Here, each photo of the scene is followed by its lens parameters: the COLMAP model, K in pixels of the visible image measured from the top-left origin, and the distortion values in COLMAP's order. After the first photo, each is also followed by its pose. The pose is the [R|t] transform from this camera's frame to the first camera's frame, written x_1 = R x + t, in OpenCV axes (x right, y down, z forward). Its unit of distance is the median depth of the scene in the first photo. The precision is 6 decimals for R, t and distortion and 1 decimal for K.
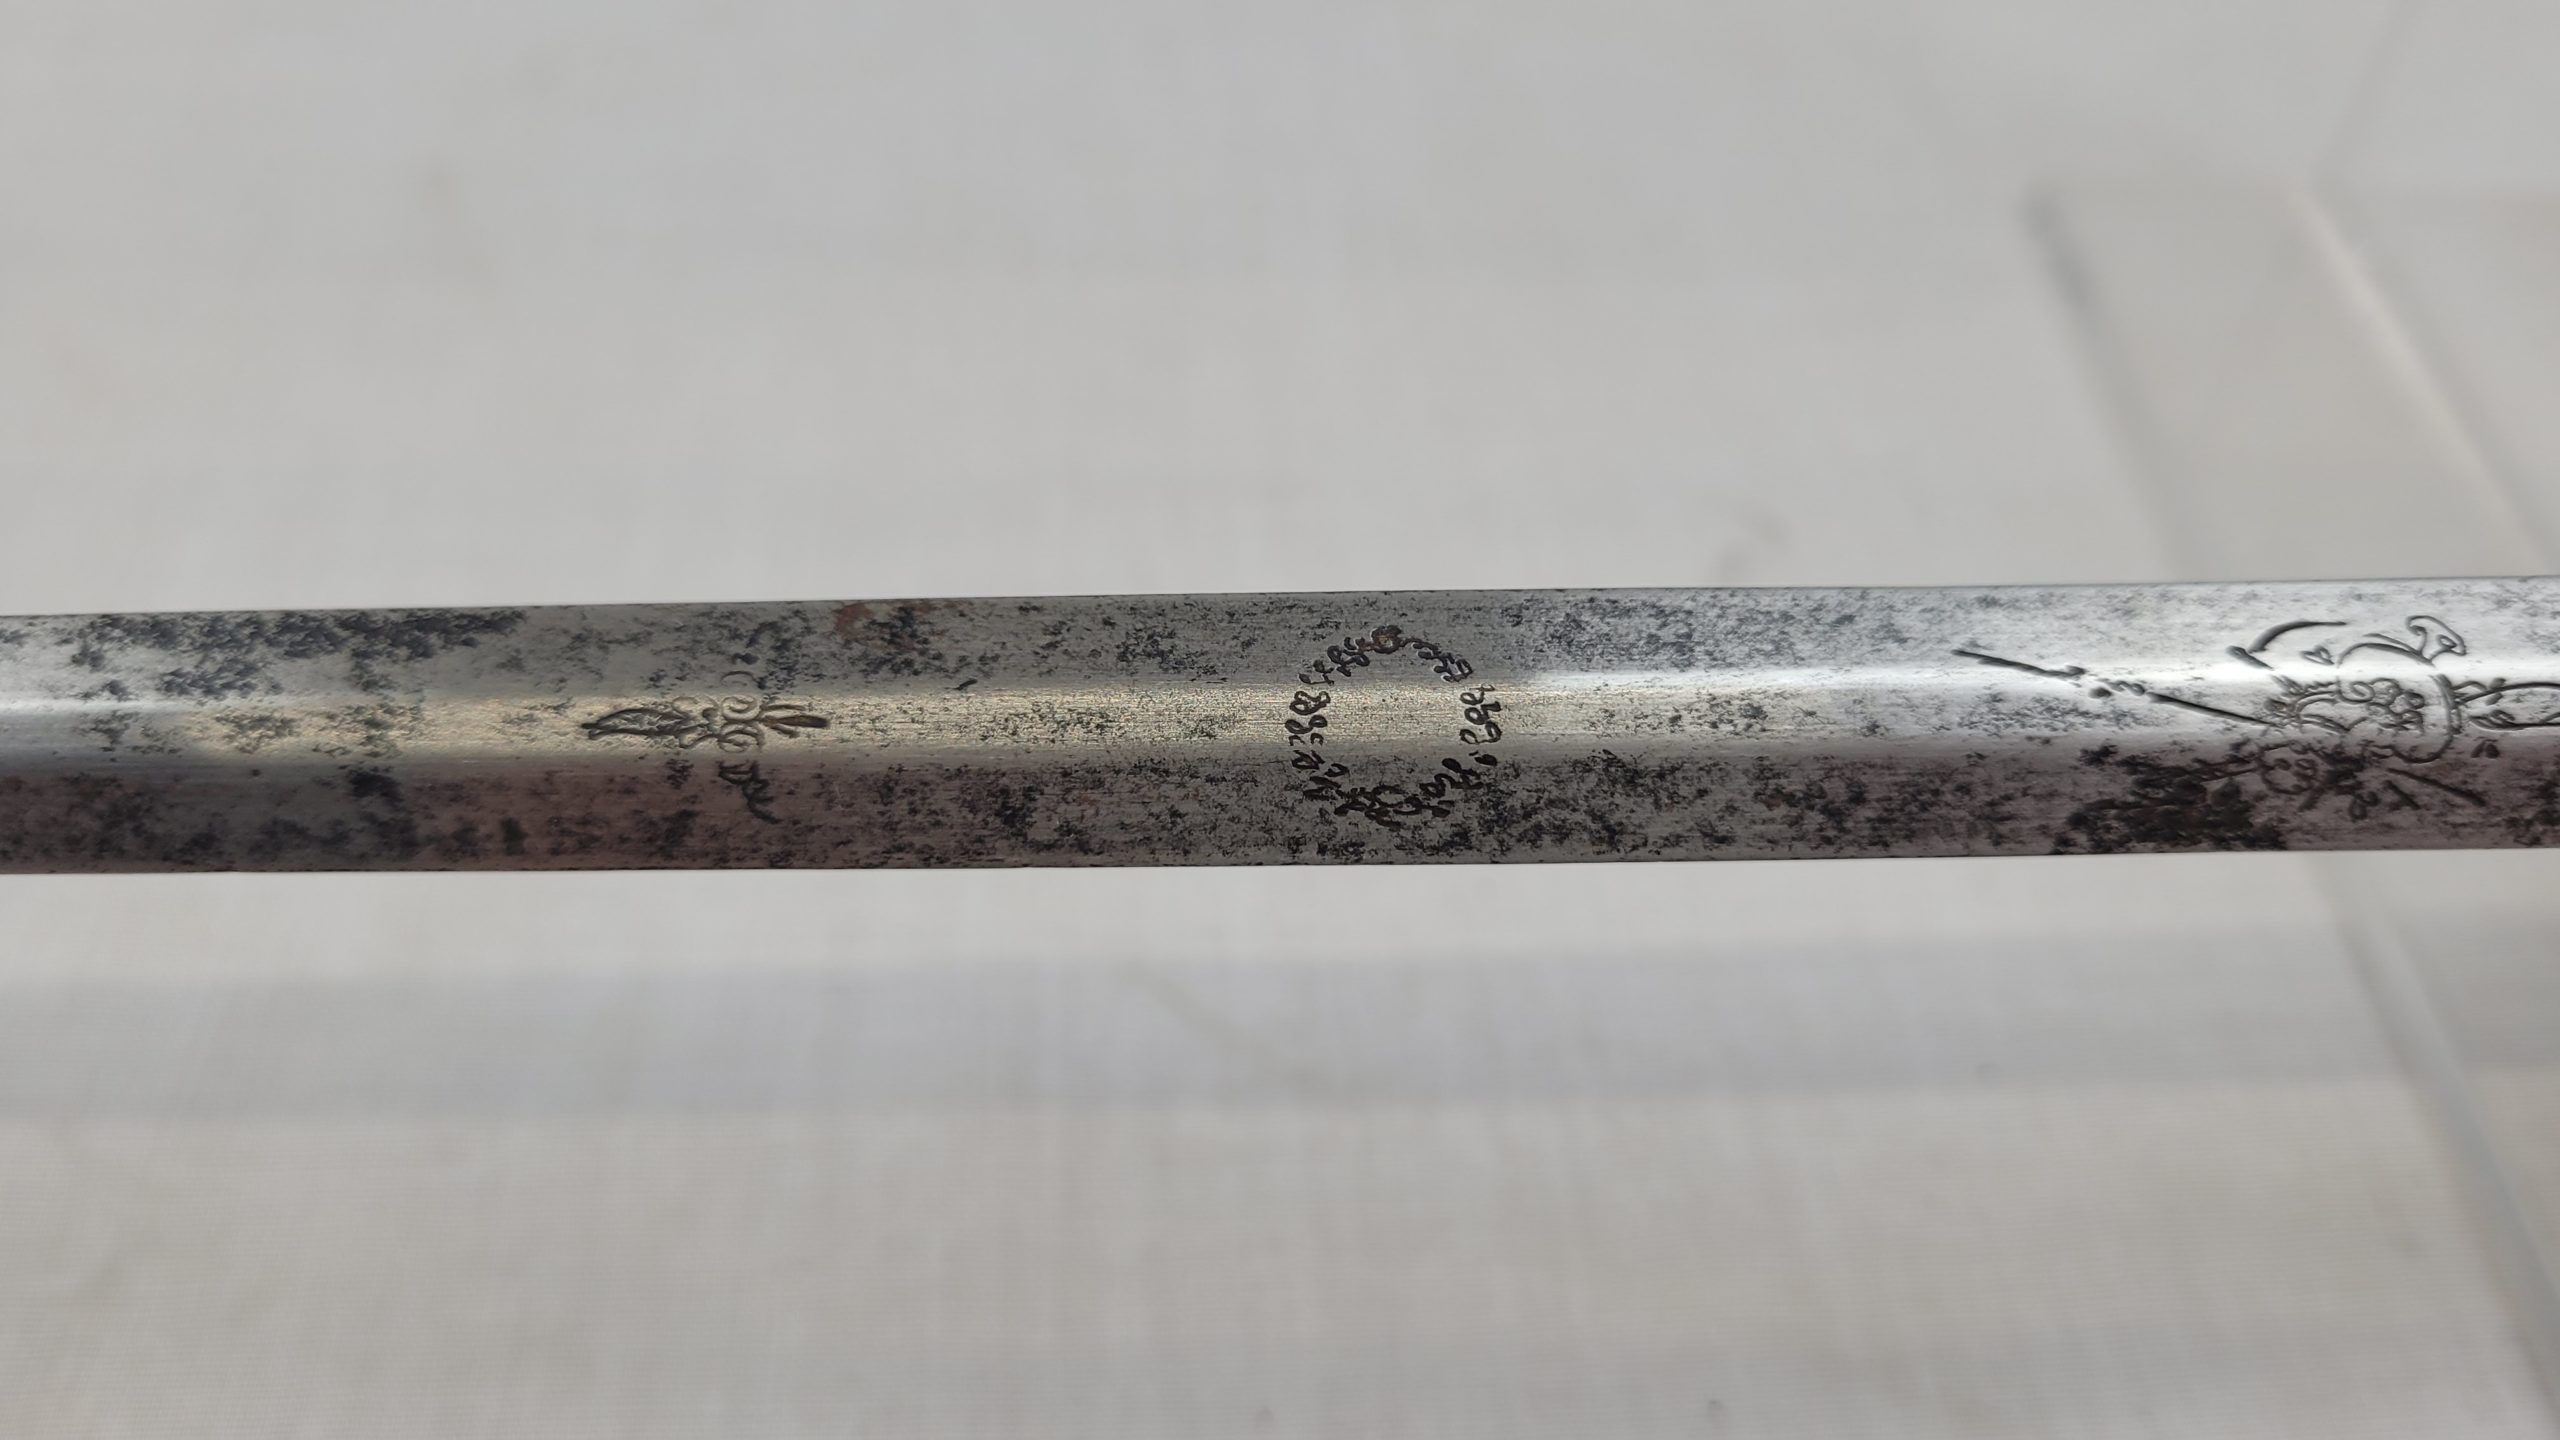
lens RADIAL K [[2069.6, 0, 1280.0], [0, 2069.6, 720.0], [0, 0, 1]] dist [-0.050293, 0.006222]
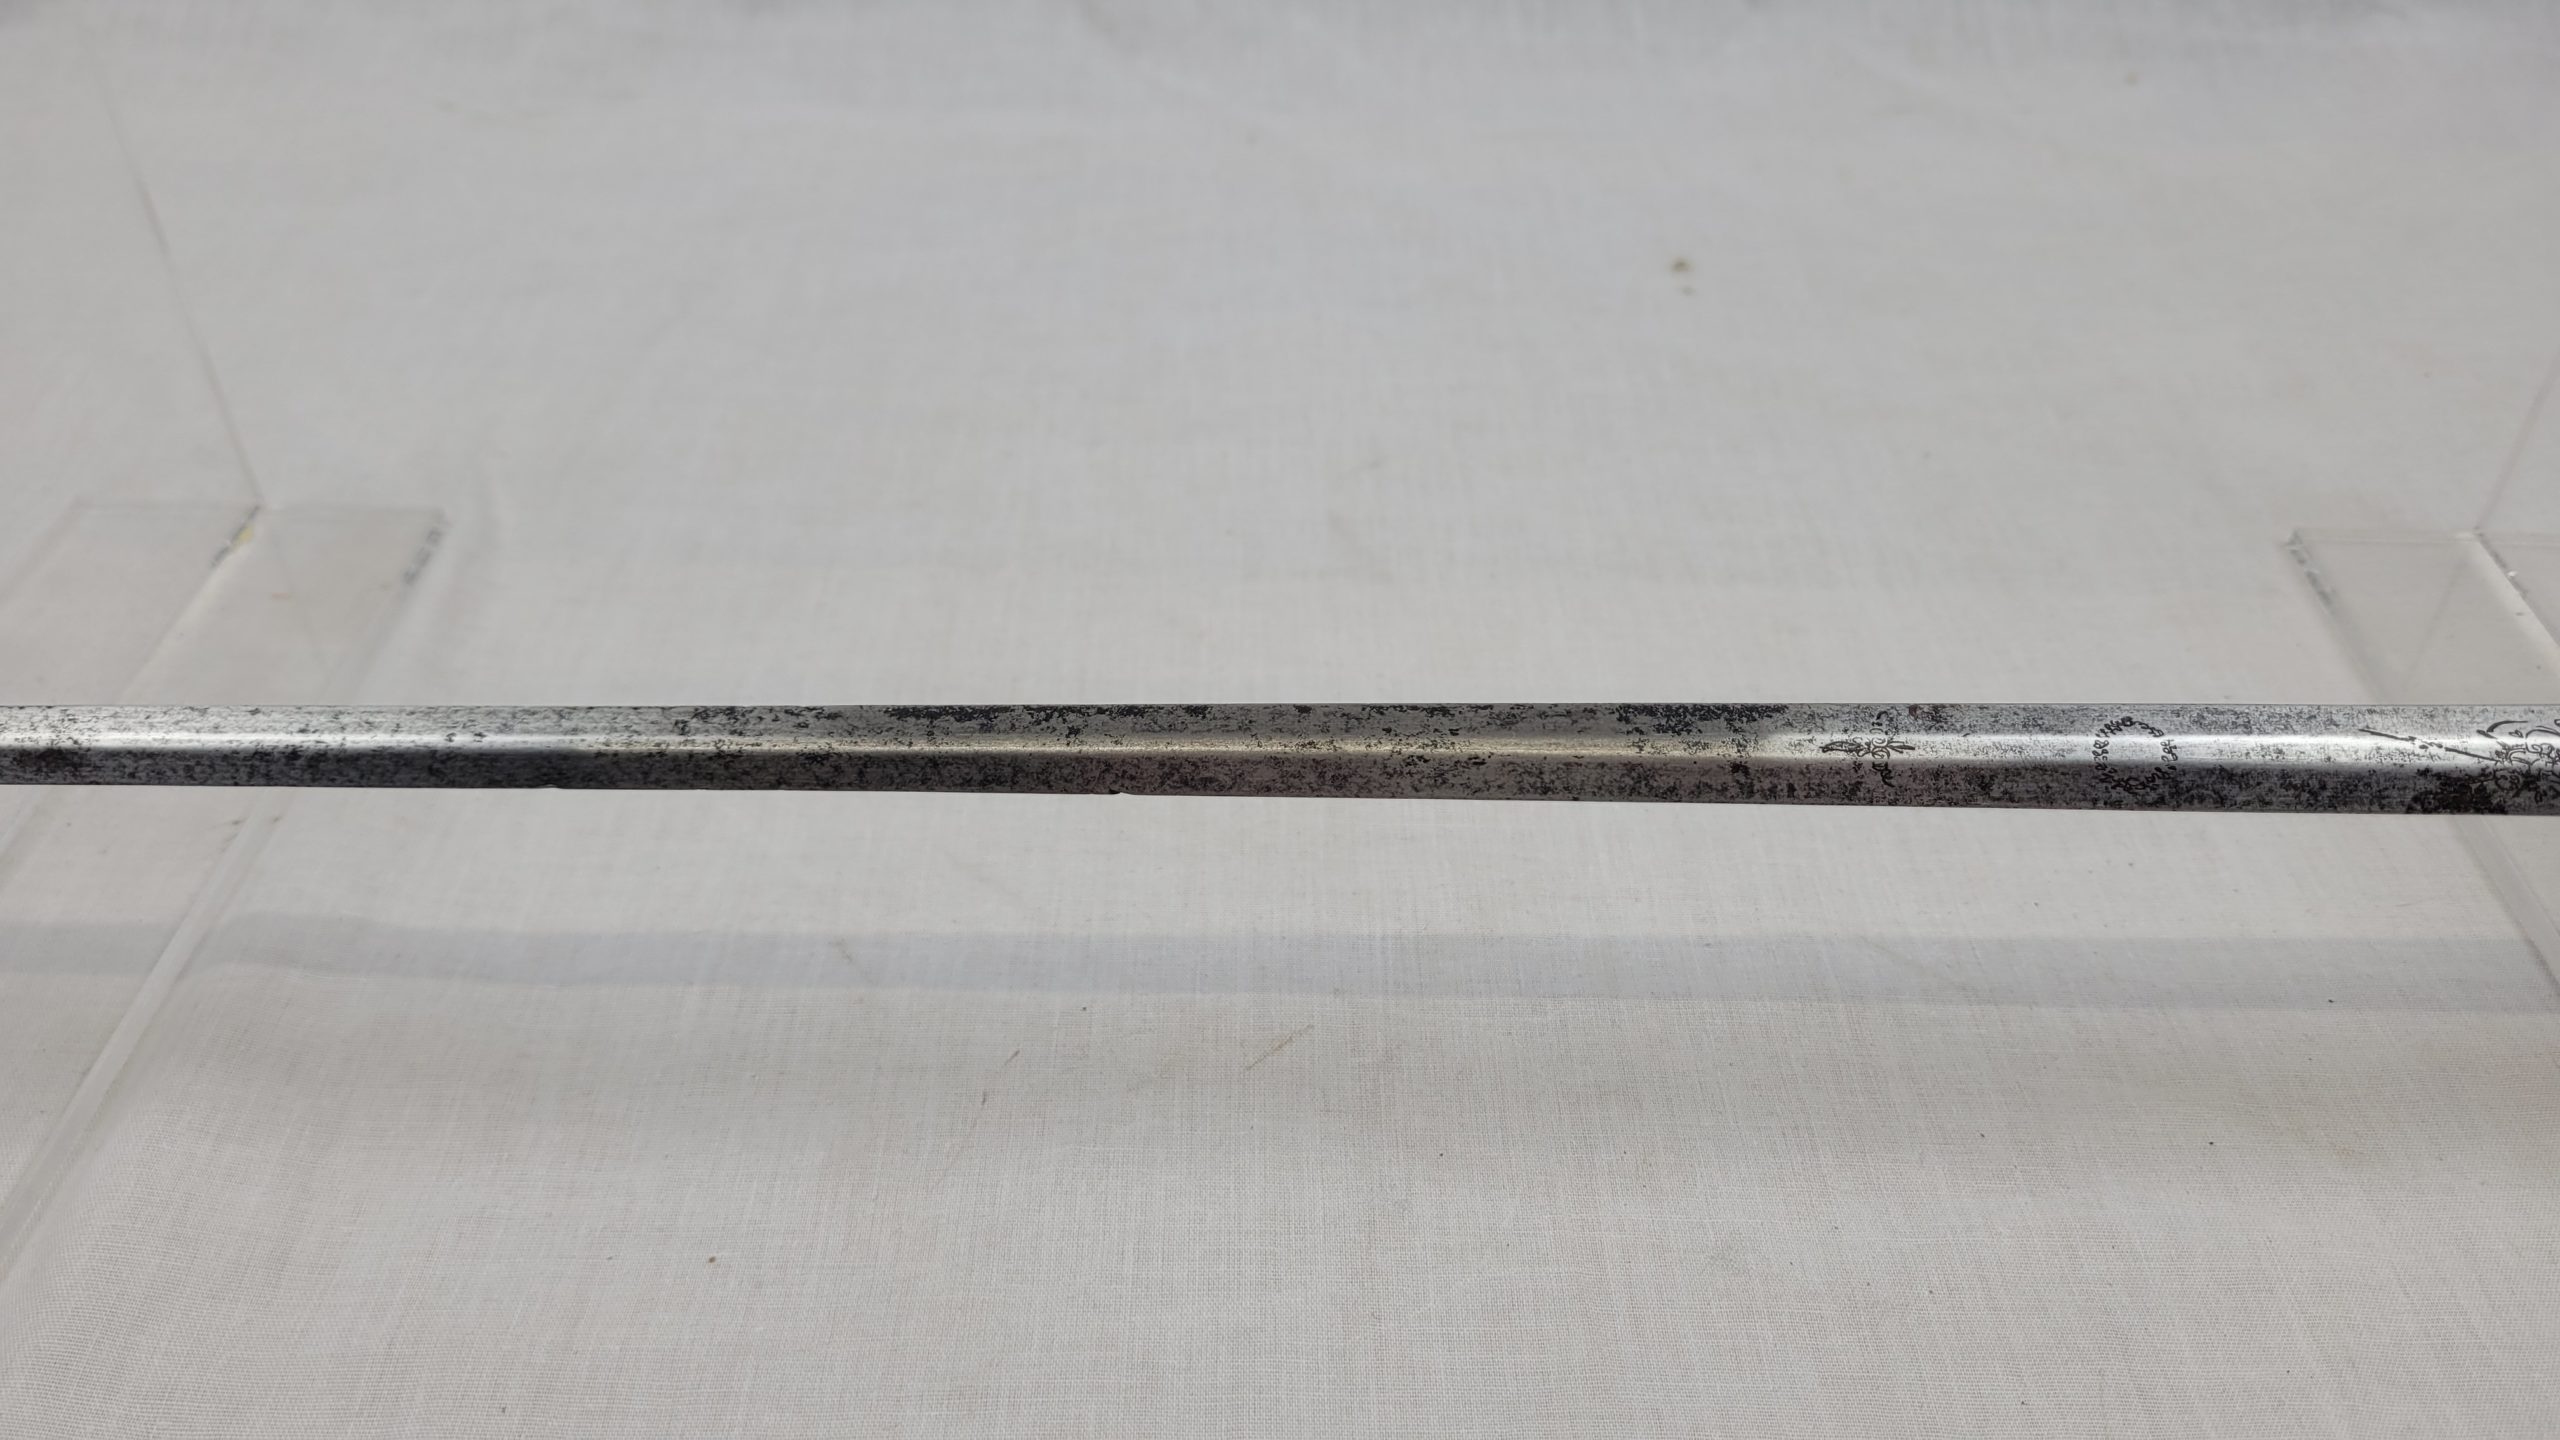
lens RADIAL K [[1980.8, 0, 1288.1], [0, 1980.8, 730.4], [0, 0, 1]] dist [0.016323, -0.013914]
pose [[0.998208, 0.010224, -0.058967, -0.814749], [-0.018528, 0.989686, -0.142053, 0.329811], [0.056906, 0.142891, 0.988101, -1.429248]]
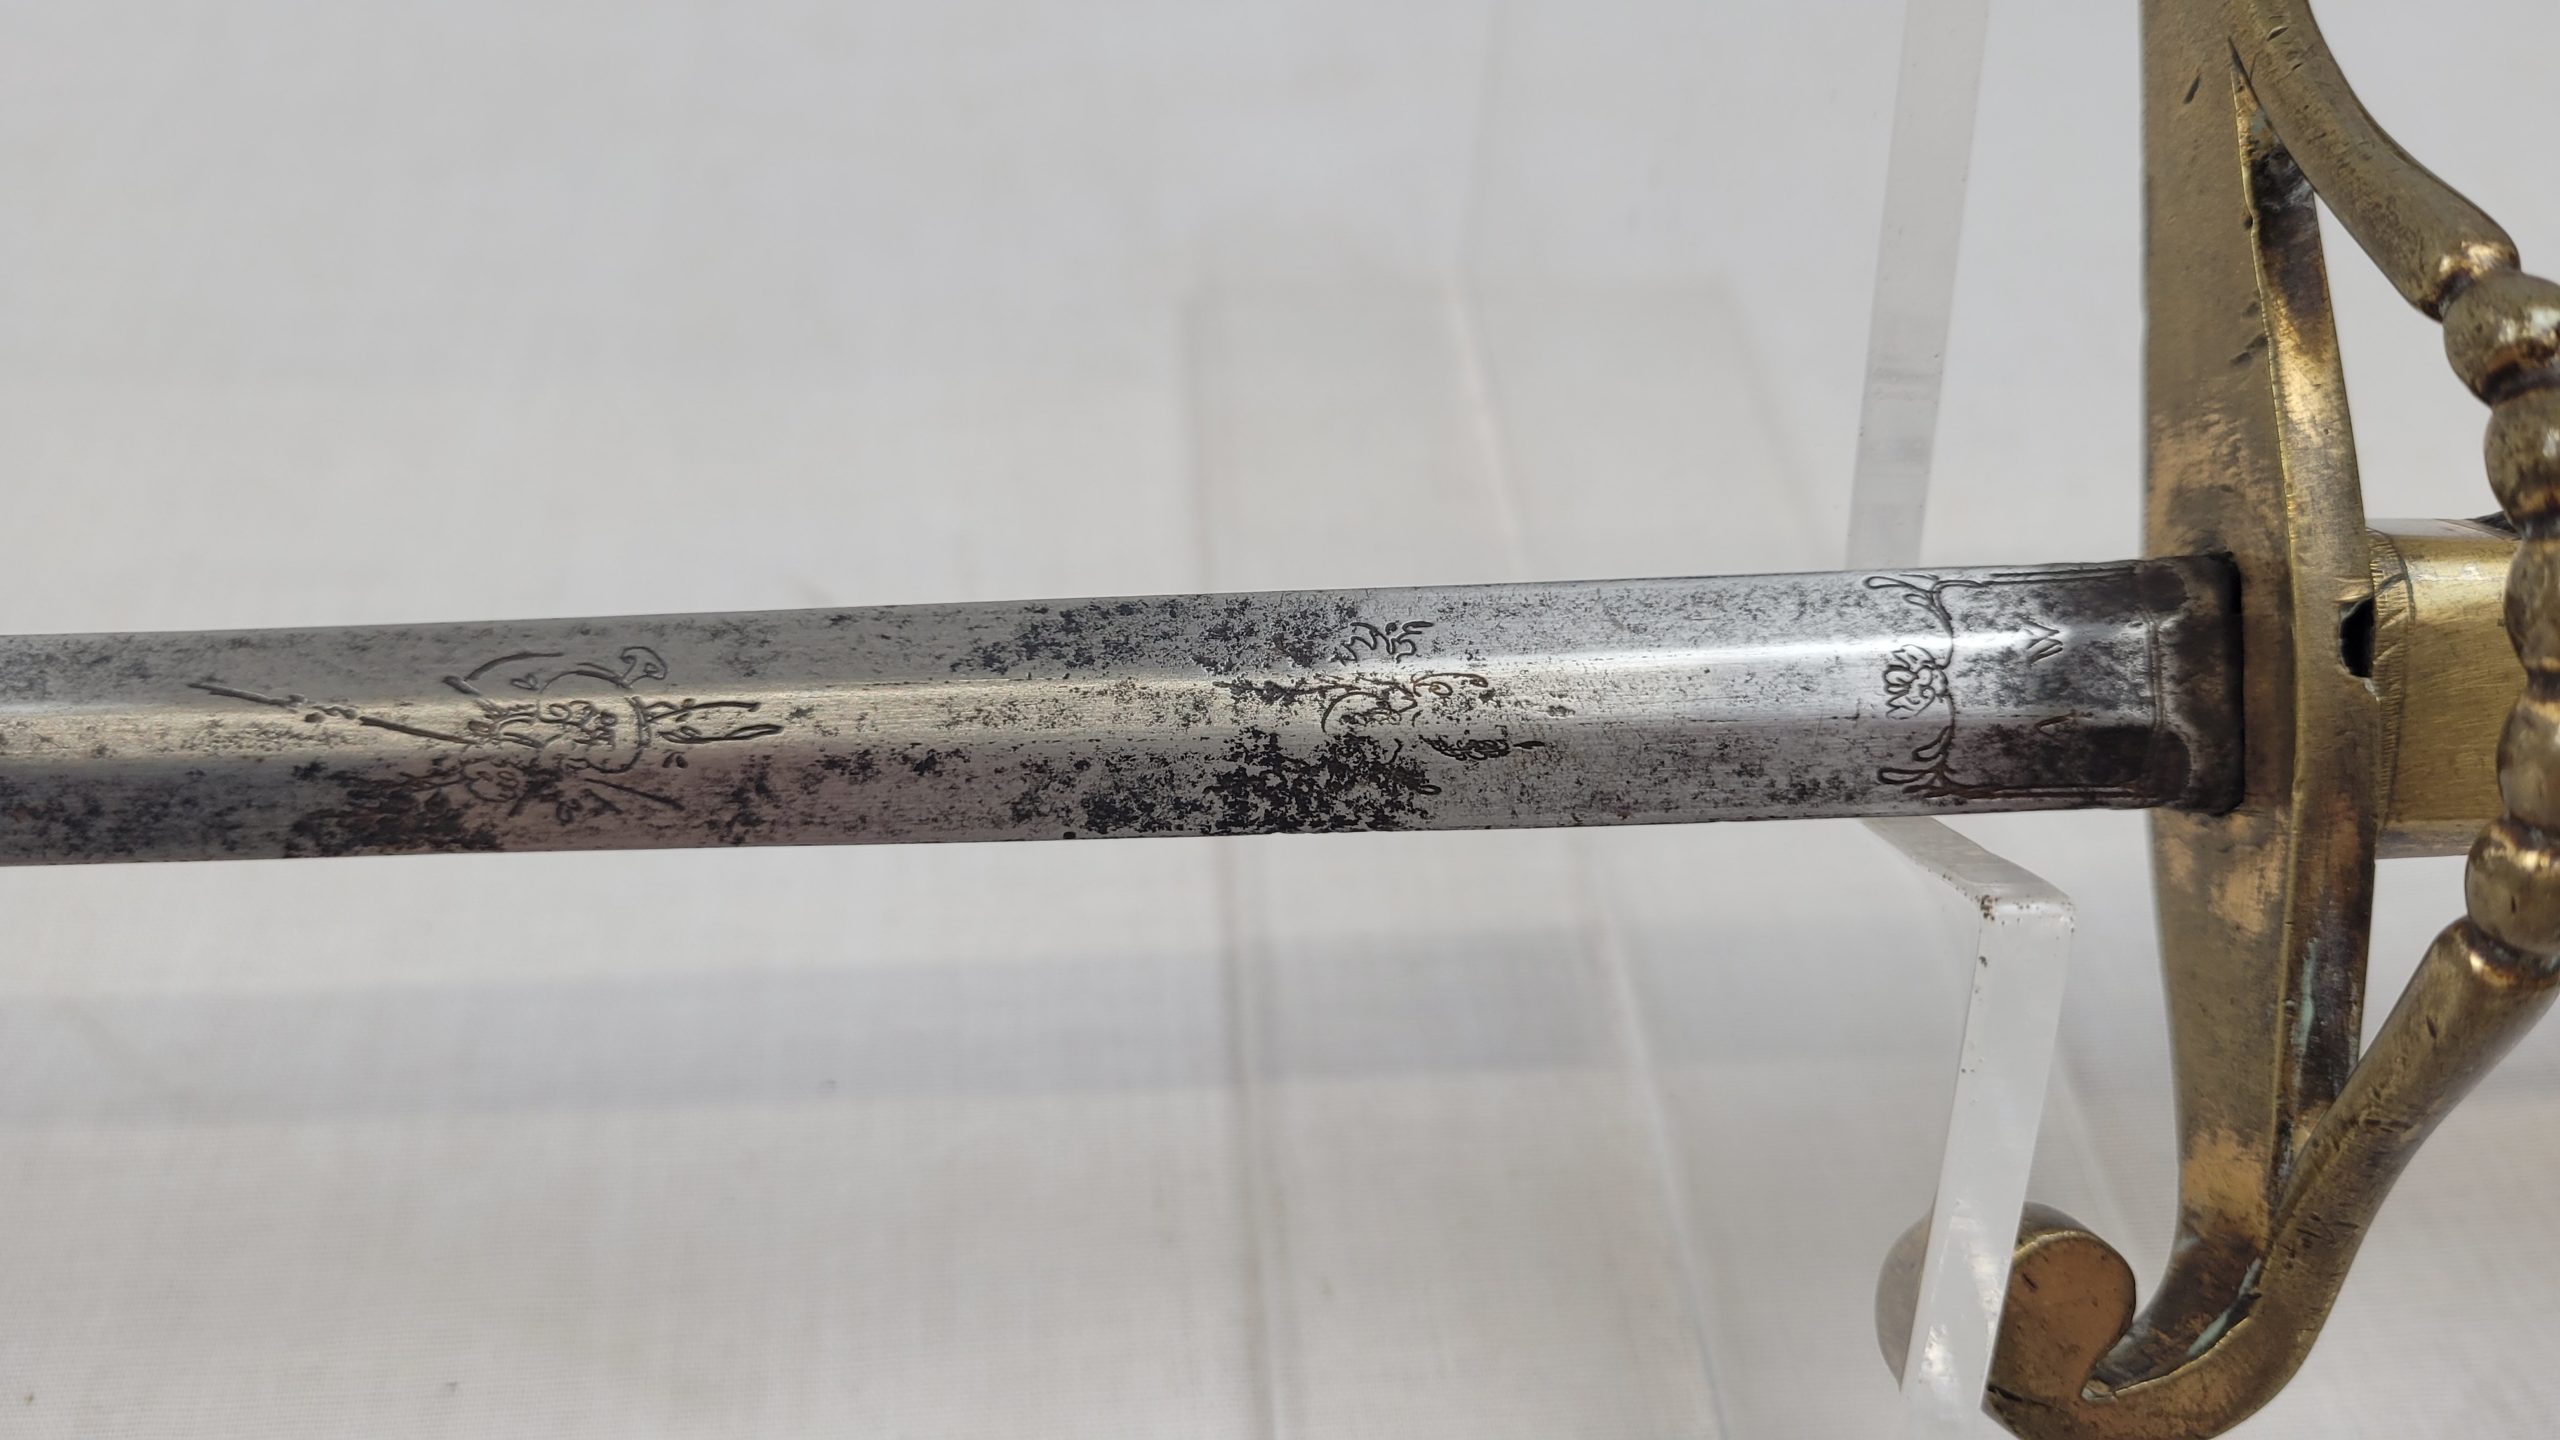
lens RADIAL K [[2019.9, 0, 1288.6], [0, 2019.9, 728.6], [0, 0, 1]] dist [-0.028781, 0.002435]
pose [[0.999613, -0.018940, 0.020389, 0.930884], [0.019854, 0.998762, -0.045614, 0.056045], [-0.019499, 0.046001, 0.998751, -0.151070]]
